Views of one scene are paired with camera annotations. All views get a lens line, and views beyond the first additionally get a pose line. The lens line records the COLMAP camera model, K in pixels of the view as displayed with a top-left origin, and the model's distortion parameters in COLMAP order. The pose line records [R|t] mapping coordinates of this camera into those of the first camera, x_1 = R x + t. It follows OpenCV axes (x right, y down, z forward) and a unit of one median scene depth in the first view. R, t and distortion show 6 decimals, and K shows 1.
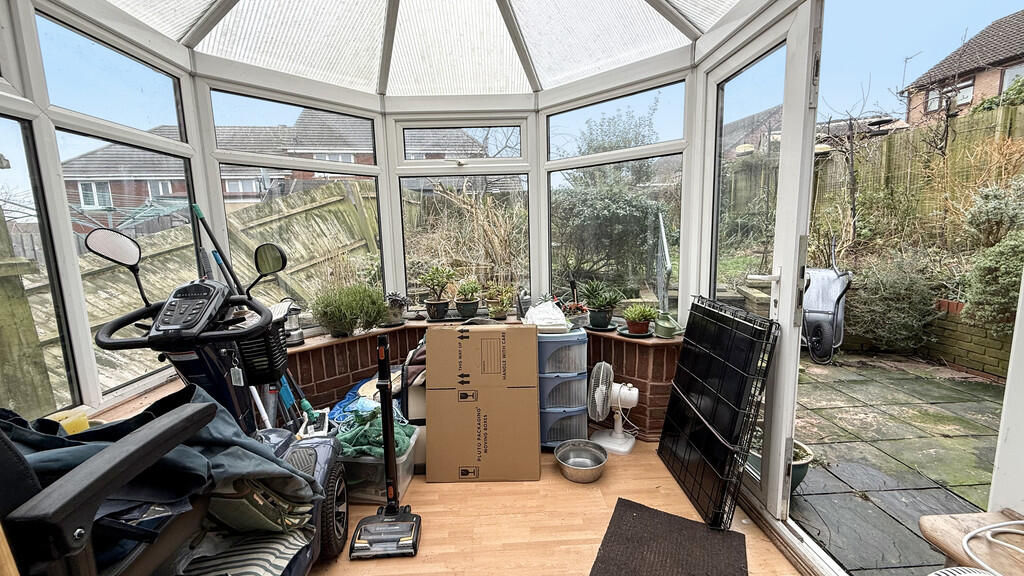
lens RADIAL K [[403.2, 0, 510.8], [0, 403.2, 286.1], [0, 0, 1]] dist [0.000144, -0.000016]
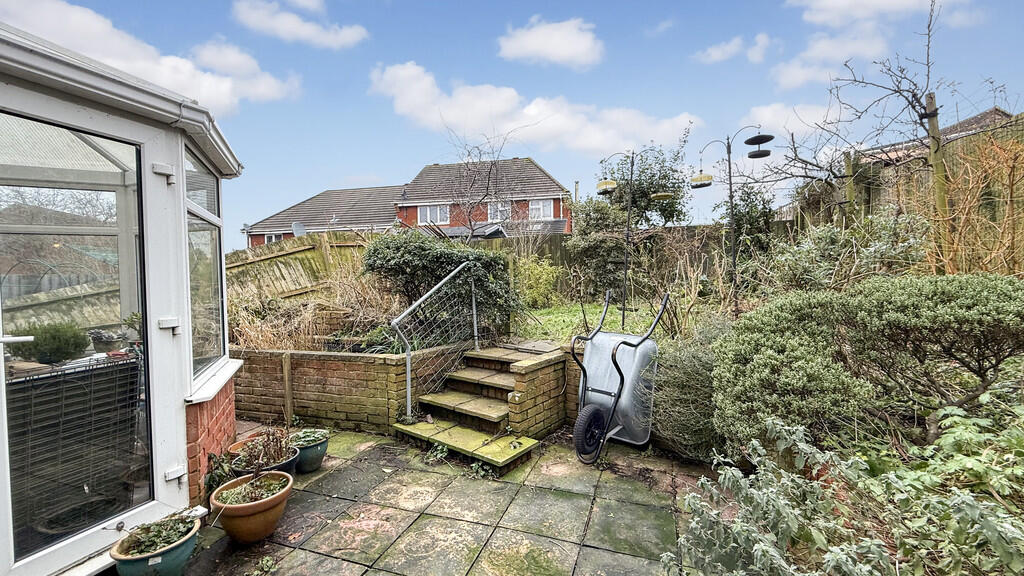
lens RADIAL K [[403.2, 0, 510.8], [0, 403.2, 286.1], [0, 0, 1]] dist [0.000144, -0.000016]
pose [[0.933504, 0.023124, -0.357821, 0.619102], [-0.059829, 0.993974, -0.091851, -0.038318], [0.353541, 0.107151, 0.929262, 0.149765]]
